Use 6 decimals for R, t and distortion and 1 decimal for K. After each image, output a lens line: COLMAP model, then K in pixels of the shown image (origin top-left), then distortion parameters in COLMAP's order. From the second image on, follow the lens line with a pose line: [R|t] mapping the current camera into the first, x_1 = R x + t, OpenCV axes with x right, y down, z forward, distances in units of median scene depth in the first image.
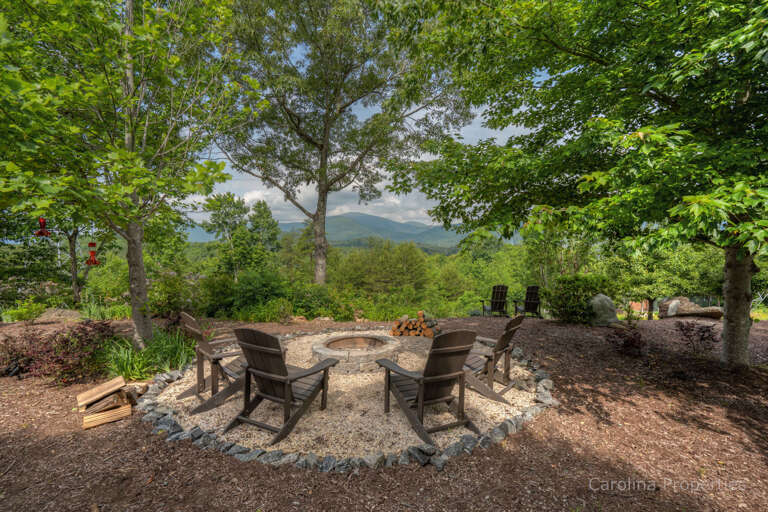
lens RADIAL K [[368.2, 0, 385.0], [0, 368.2, 254.9], [0, 0, 1]] dist [-0.000999, 0.001823]
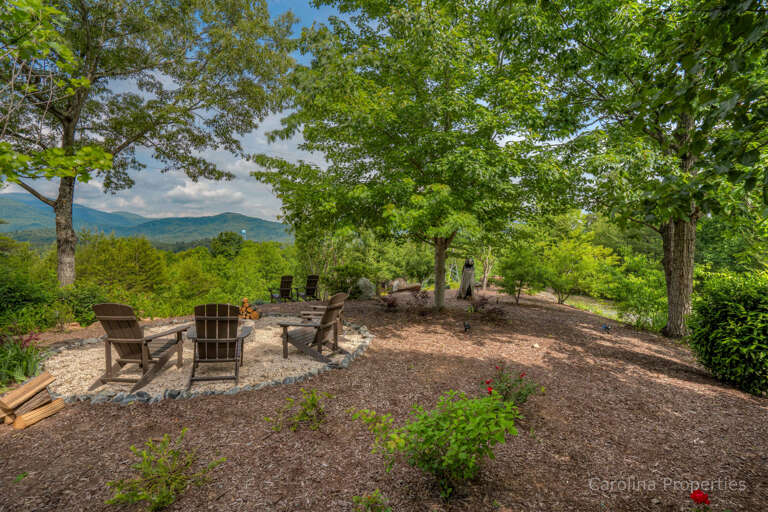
lens RADIAL K [[368.2, 0, 383.5], [0, 368.2, 254.2], [0, 0, 1]] dist [-0.000999, 0.001823]
pose [[0.769146, -0.007384, 0.639030, -0.180675], [0.003216, 0.999965, 0.007683, 0.002597], [-0.639064, -0.003854, 0.769144, -0.104624]]
